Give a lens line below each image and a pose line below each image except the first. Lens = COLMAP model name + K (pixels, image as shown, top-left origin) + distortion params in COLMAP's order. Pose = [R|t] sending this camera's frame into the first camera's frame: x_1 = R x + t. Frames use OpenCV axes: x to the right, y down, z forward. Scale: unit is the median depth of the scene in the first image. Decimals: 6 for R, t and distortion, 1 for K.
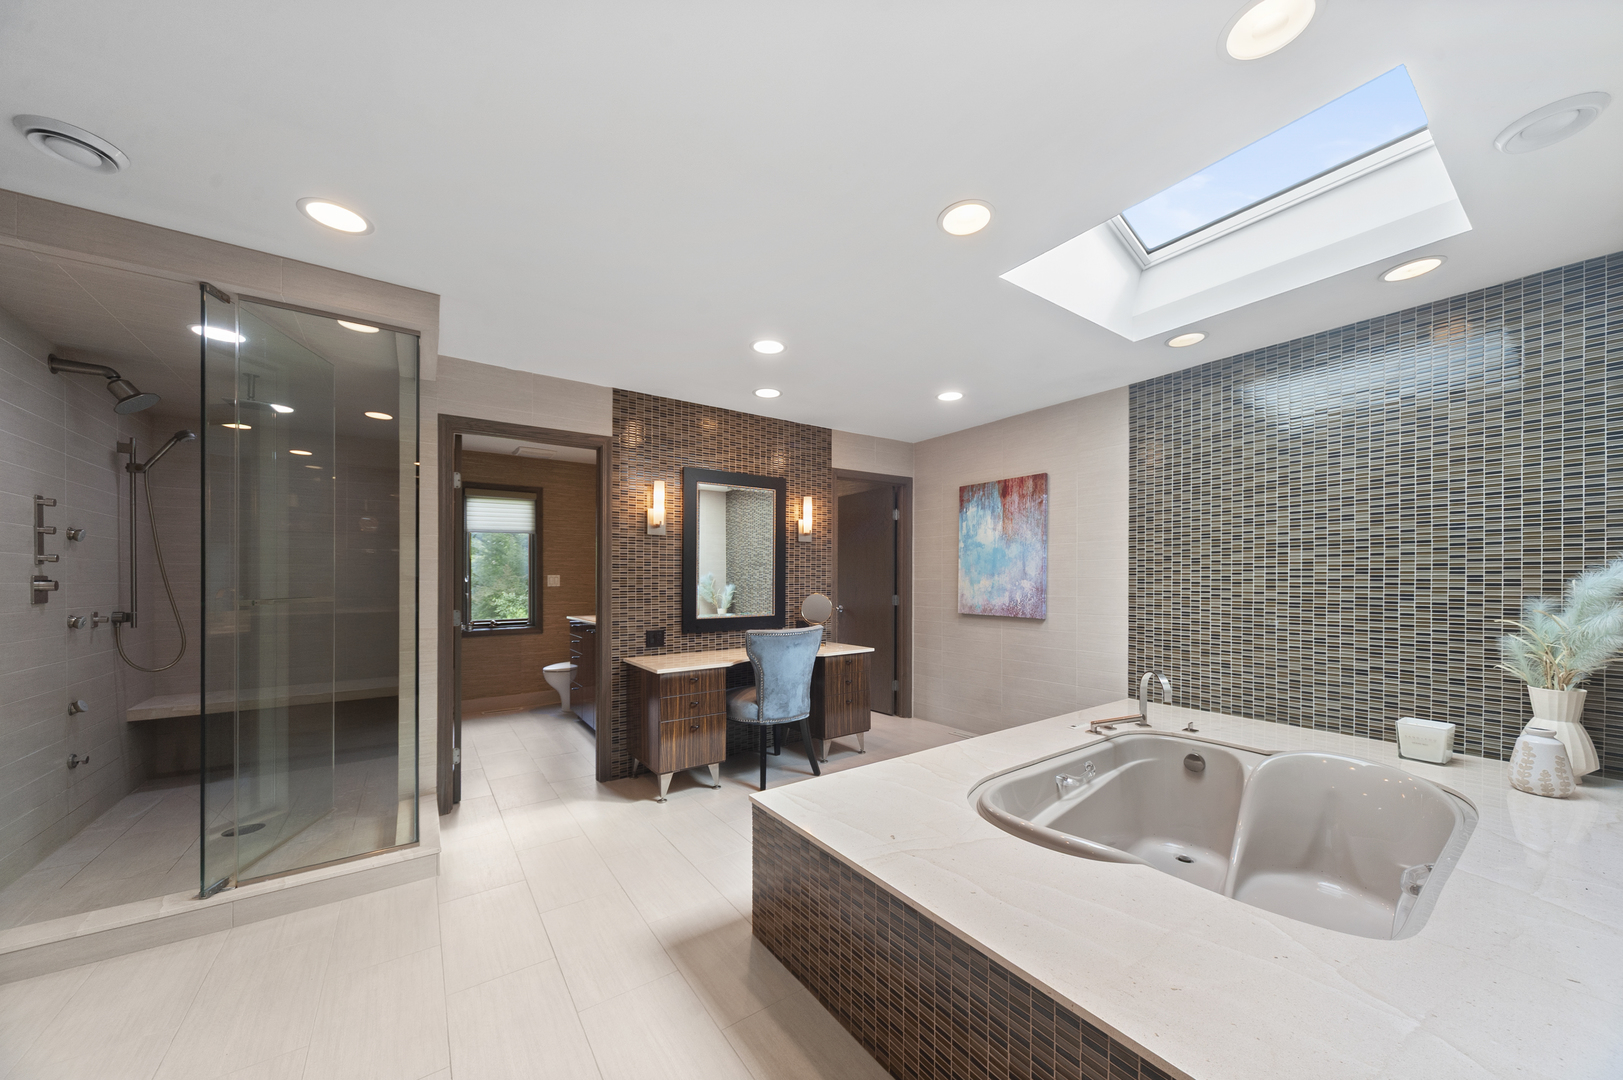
lens RADIAL K [[574.2, 0, 815.4], [0, 574.2, 588.2], [0, 0, 1]] dist [-0.001085, 0.000016]
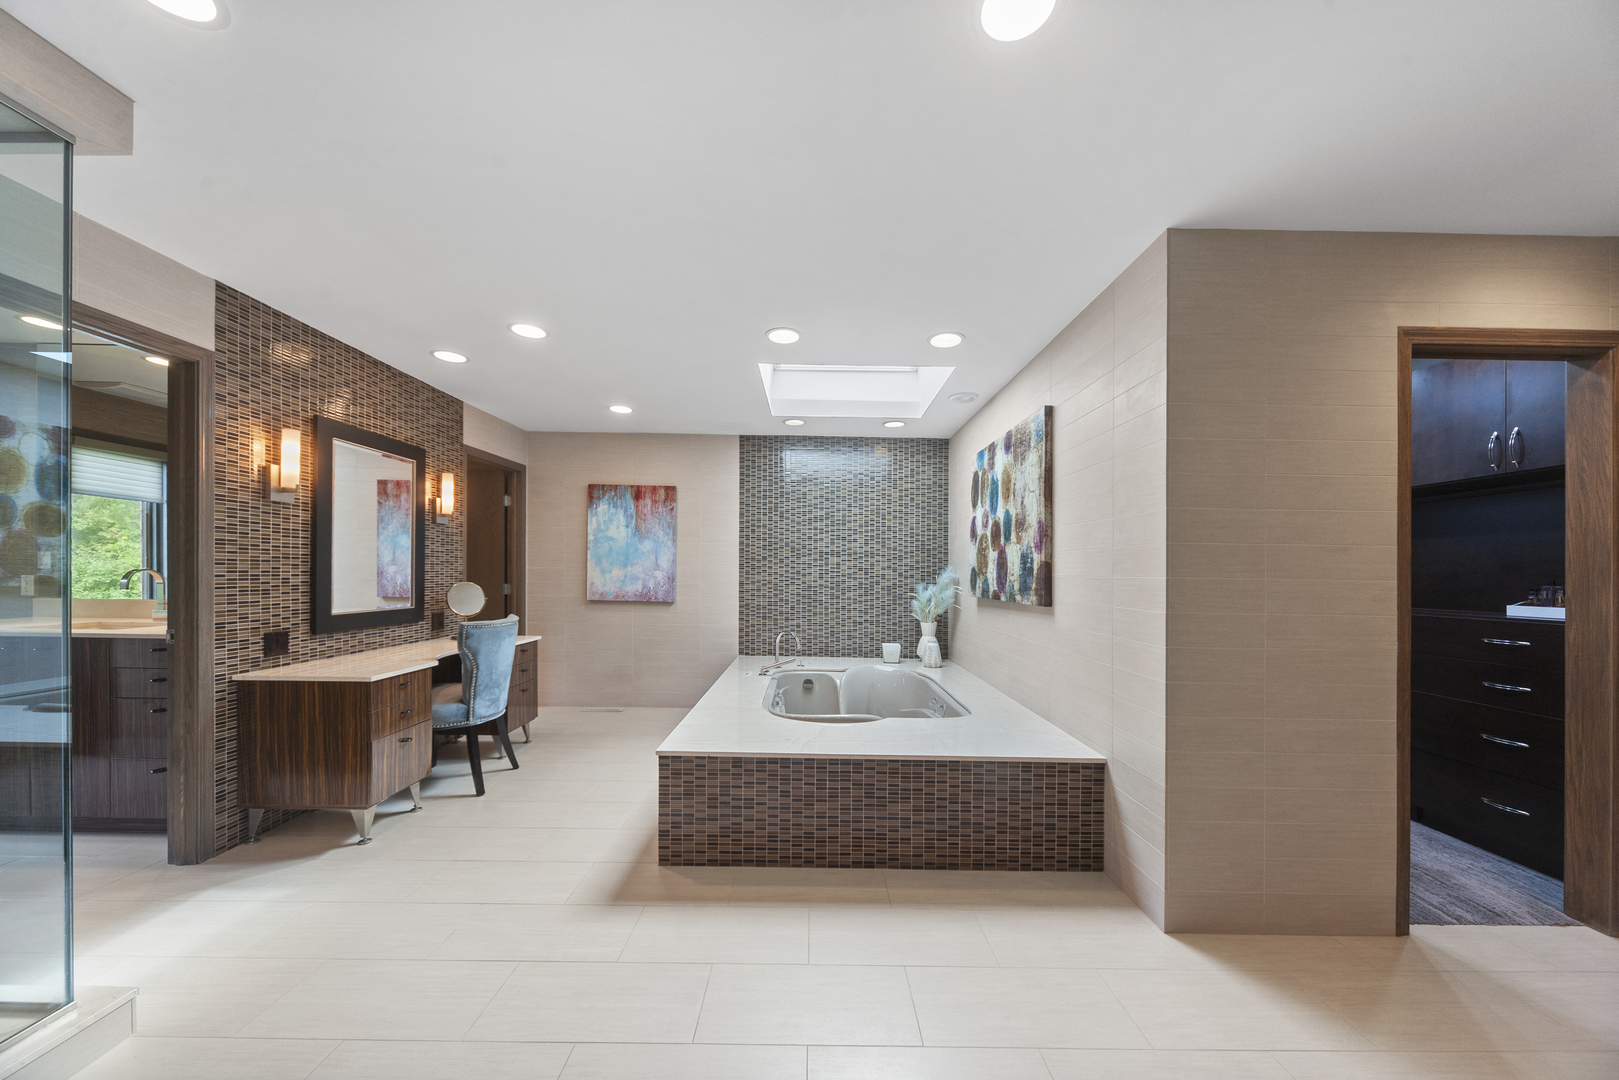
lens RADIAL K [[580.0, 0, 808.5], [0, 580.0, 576.4], [0, 0, 1]] dist [-0.000487, -0.000014]
pose [[0.578555, 0.006818, 0.815615, -0.528748], [-0.005585, 0.999975, -0.004398, 0.001774], [-0.815624, -0.002011, 0.578579, 0.028391]]
